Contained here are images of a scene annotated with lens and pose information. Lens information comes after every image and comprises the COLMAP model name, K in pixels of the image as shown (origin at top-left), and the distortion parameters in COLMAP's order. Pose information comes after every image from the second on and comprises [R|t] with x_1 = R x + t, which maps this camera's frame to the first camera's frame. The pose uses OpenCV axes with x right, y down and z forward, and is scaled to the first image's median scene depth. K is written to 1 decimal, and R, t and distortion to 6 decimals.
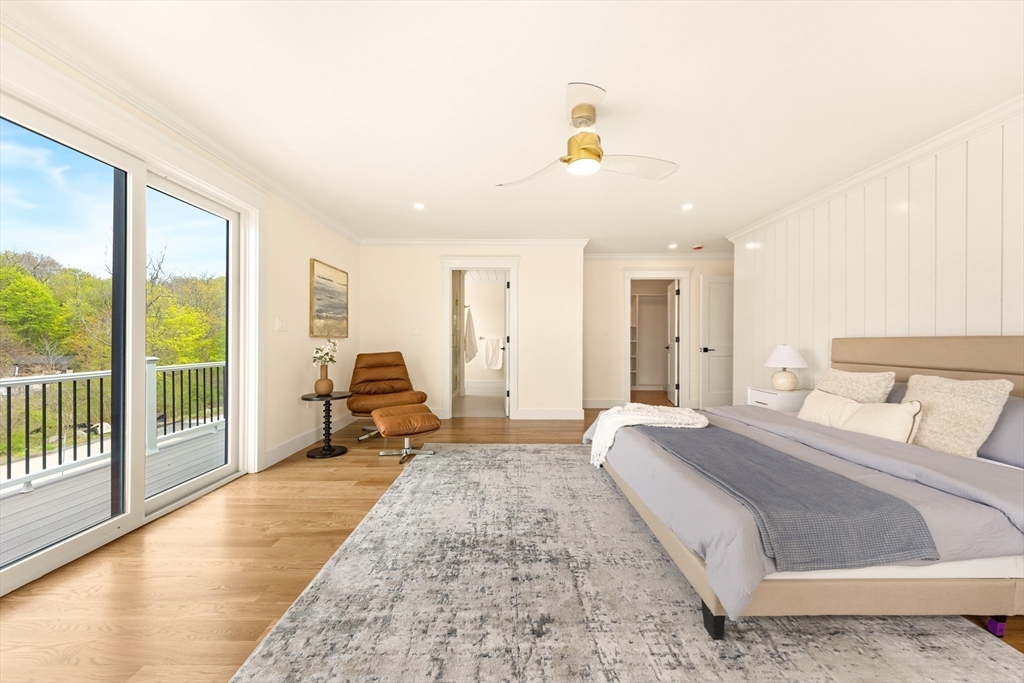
lens RADIAL K [[377.6, 0, 512.0], [0, 377.6, 341.5], [0, 0, 1]] dist [0.007796, 0.000015]
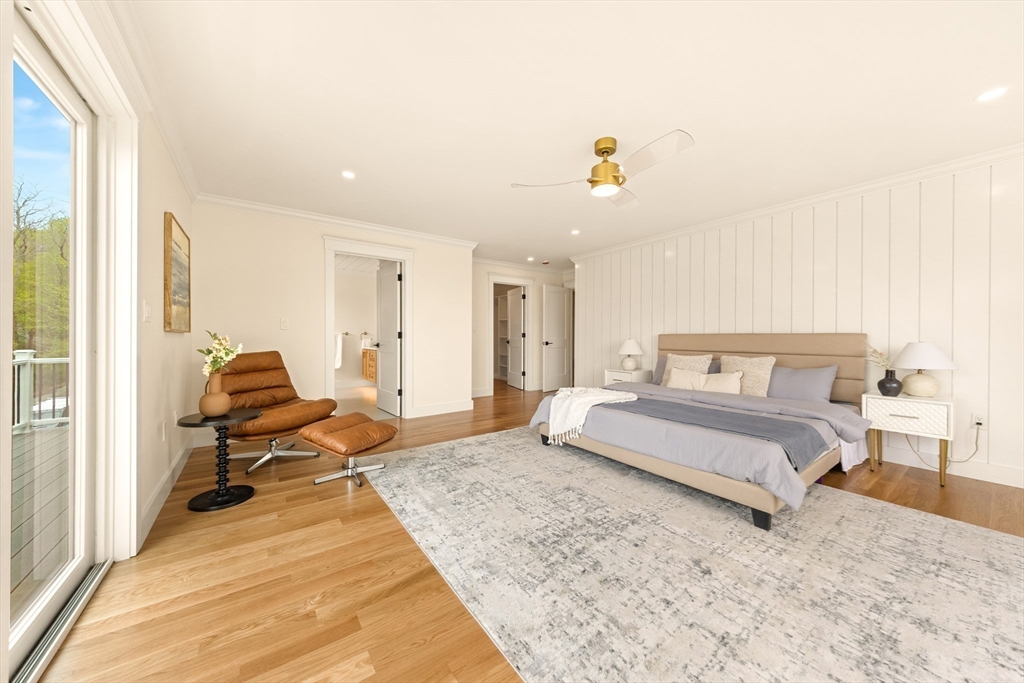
lens RADIAL K [[353.9, 0, 512.8], [0, 353.9, 334.5], [0, 0, 1]] dist [0.007943, -0.000061]
pose [[0.813827, 0.001182, 0.581106, -0.669911], [0.003143, 0.999974, -0.006436, -0.001890], [-0.581099, 0.007064, 0.813802, 0.247373]]
